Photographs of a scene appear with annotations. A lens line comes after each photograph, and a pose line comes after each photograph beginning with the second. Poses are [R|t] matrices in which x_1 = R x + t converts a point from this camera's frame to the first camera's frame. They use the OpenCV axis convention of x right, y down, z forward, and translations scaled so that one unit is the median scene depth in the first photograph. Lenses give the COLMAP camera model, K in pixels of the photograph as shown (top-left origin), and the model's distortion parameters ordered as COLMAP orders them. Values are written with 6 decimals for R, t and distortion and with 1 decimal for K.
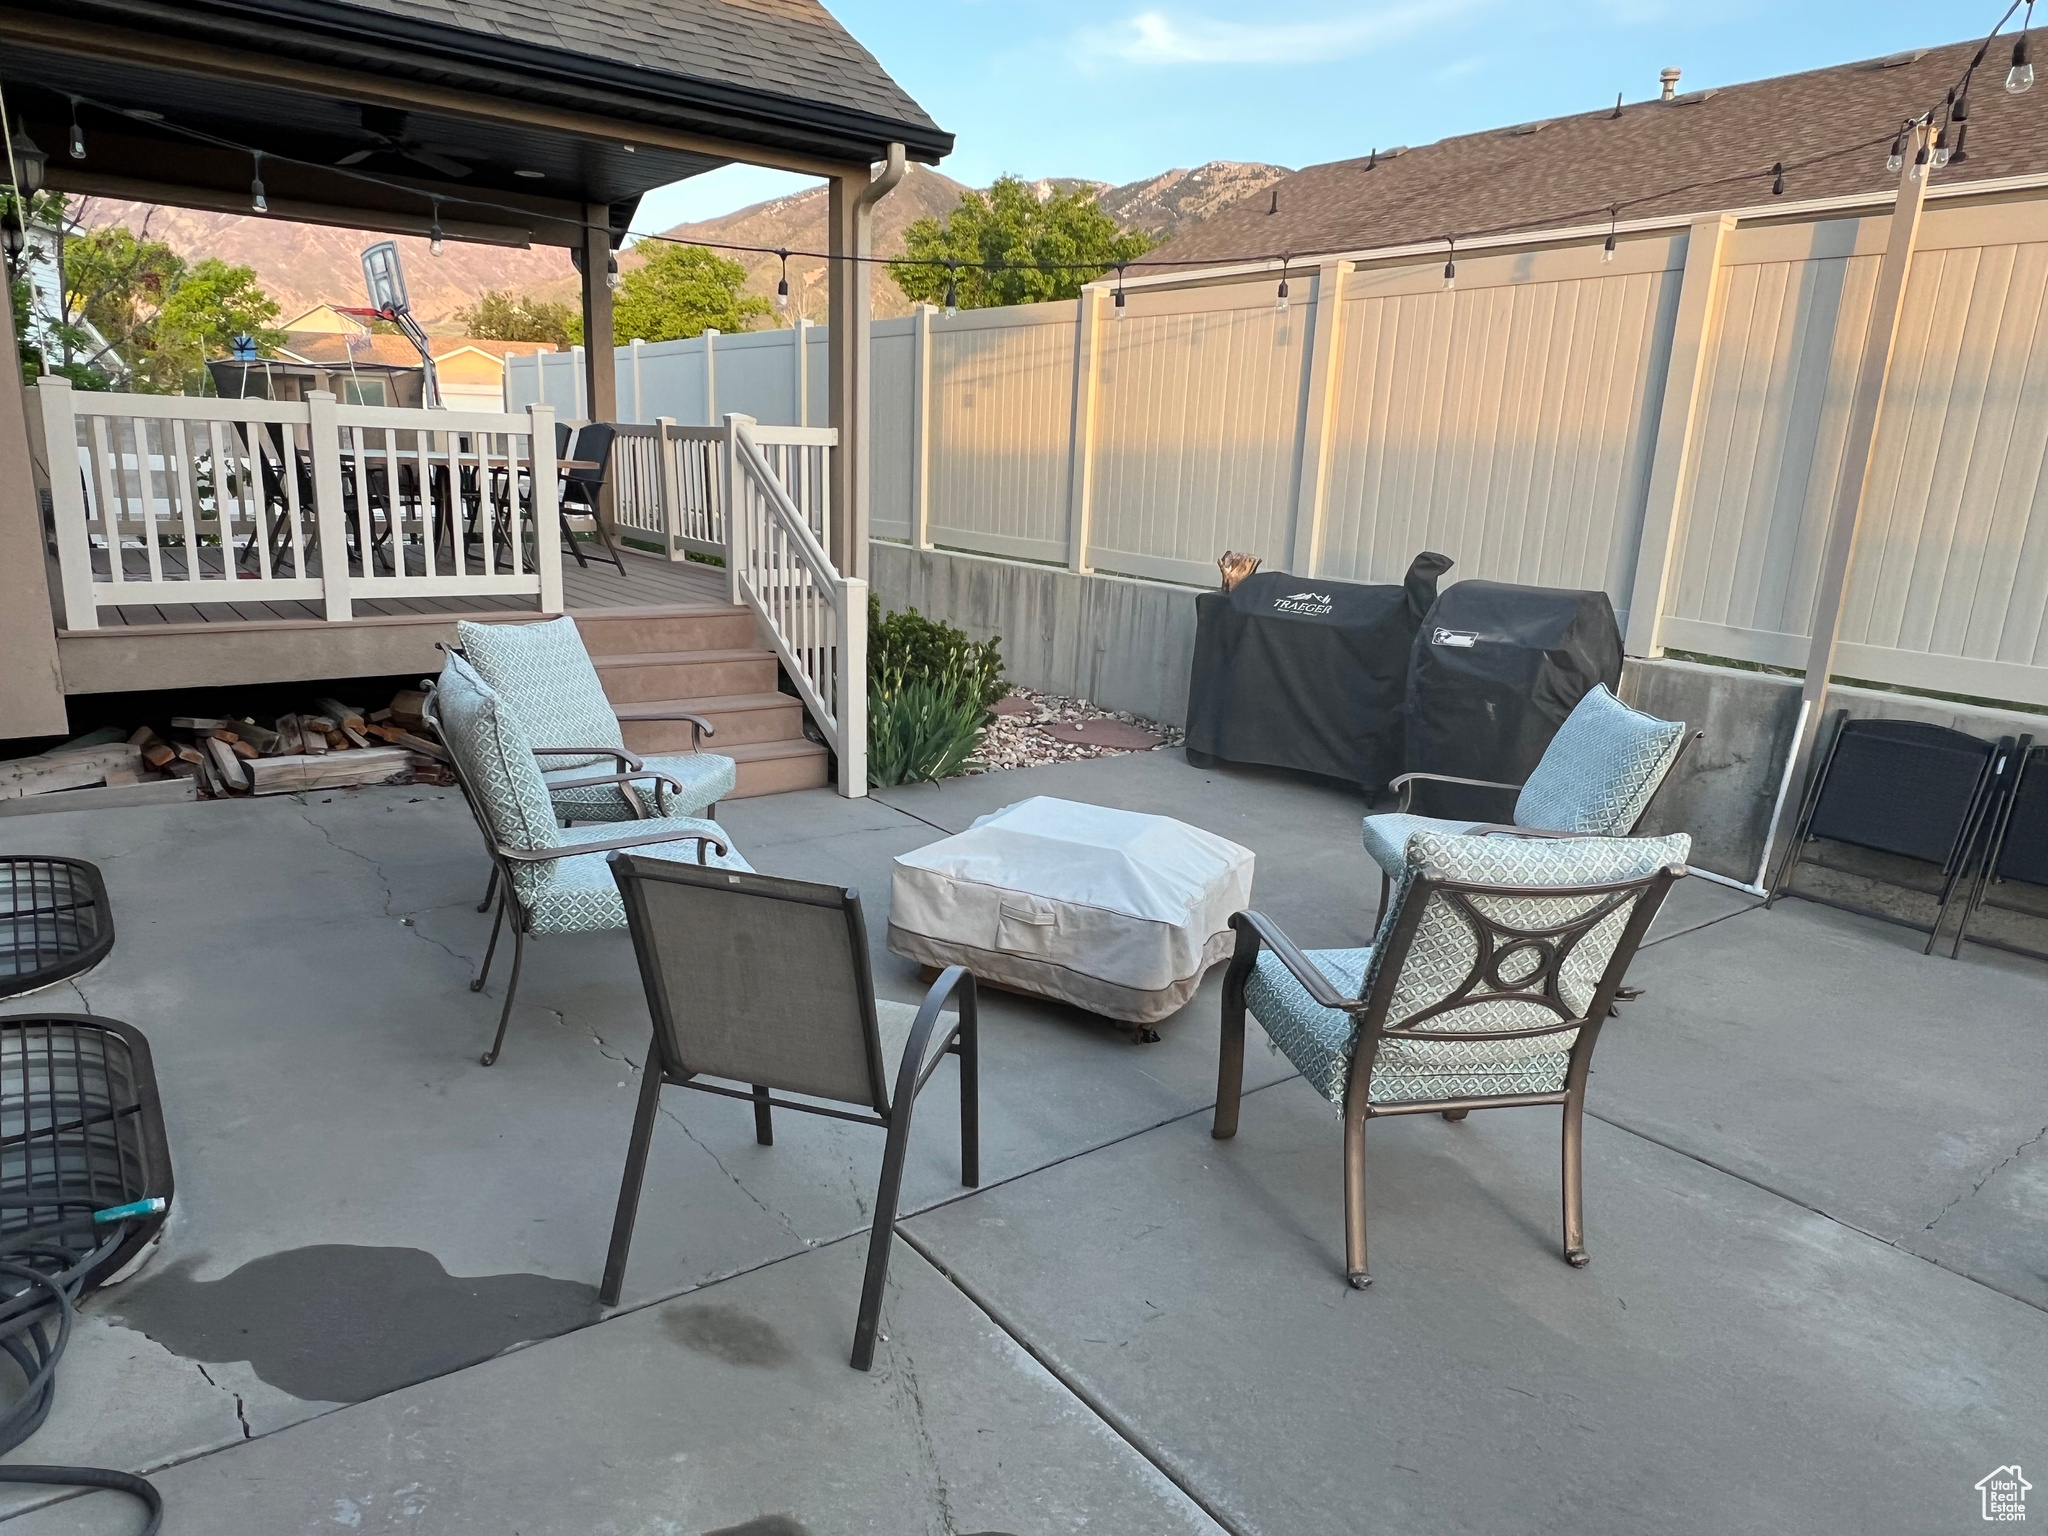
lens RADIAL K [[1312.9, 0, 1024.8], [0, 1312.9, 787.0], [0, 0, 1]] dist [0.002820, 0.001019]
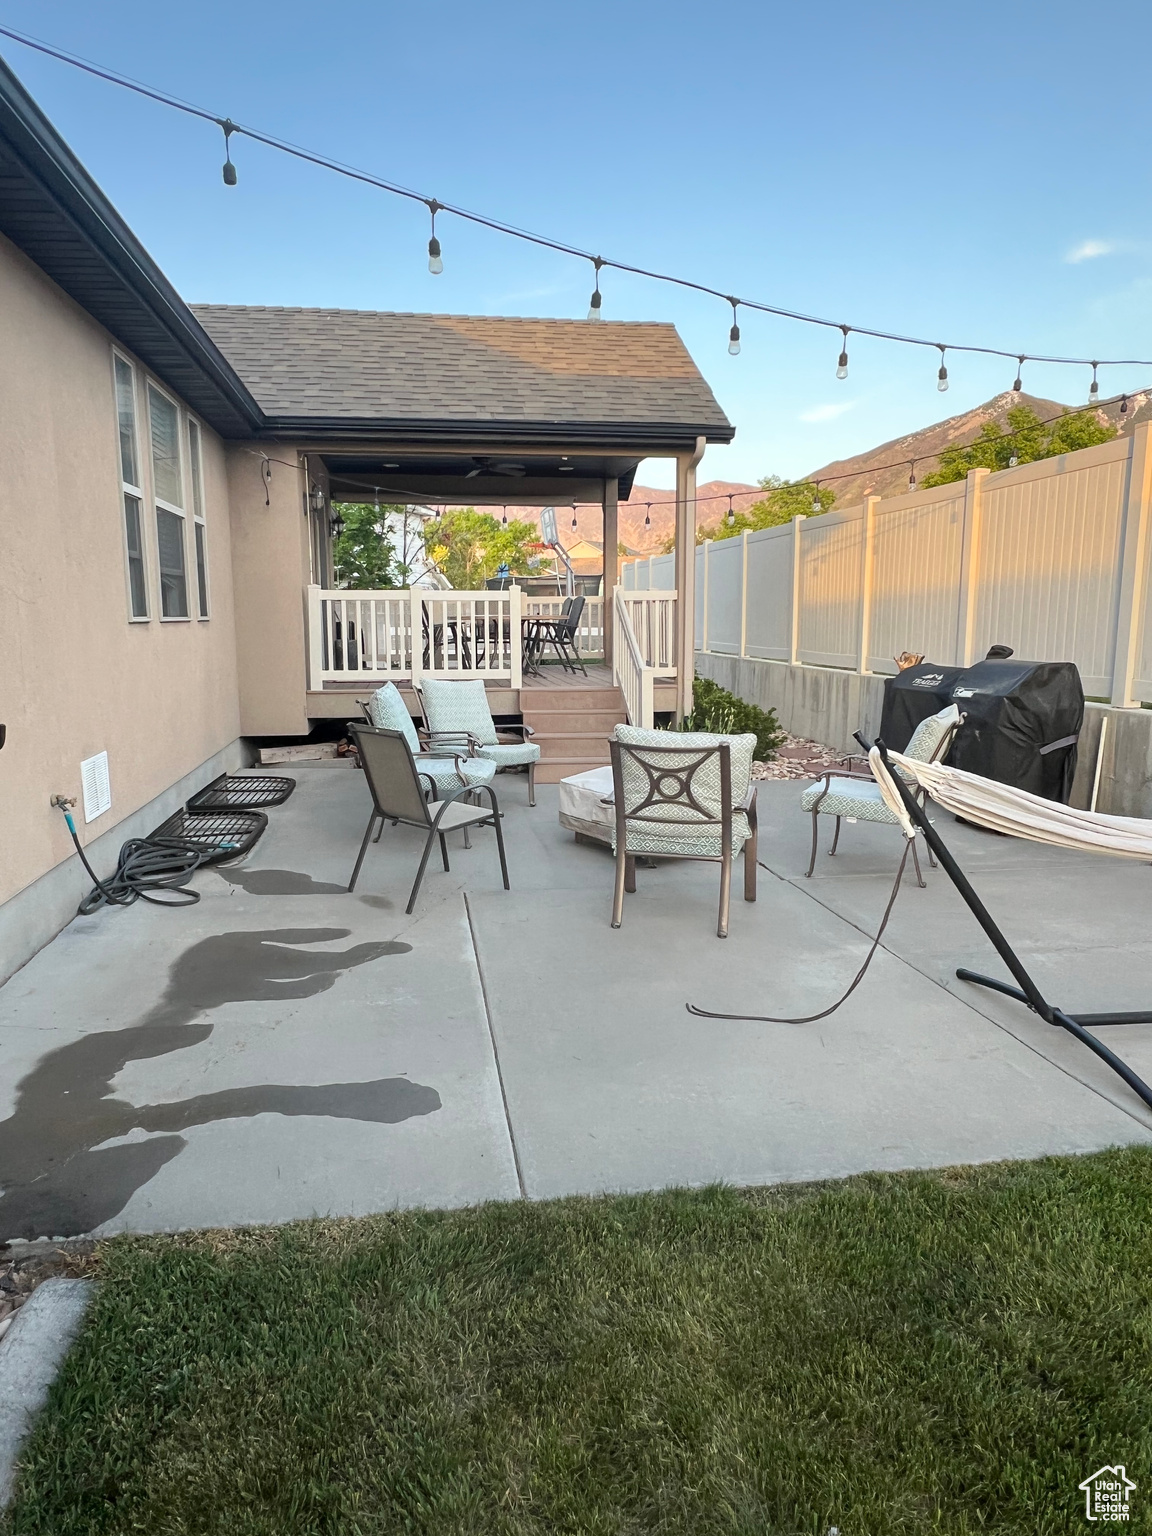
lens RADIAL K [[984.7, 0, 572.5], [0, 984.7, 764.0], [0, 0, 1]] dist [0.002820, 0.001019]
pose [[0.881127, 0.027753, -0.472064, 0.431523], [-0.078802, 0.992935, -0.088713, 0.109148], [0.466267, 0.115367, 0.877089, -0.257328]]
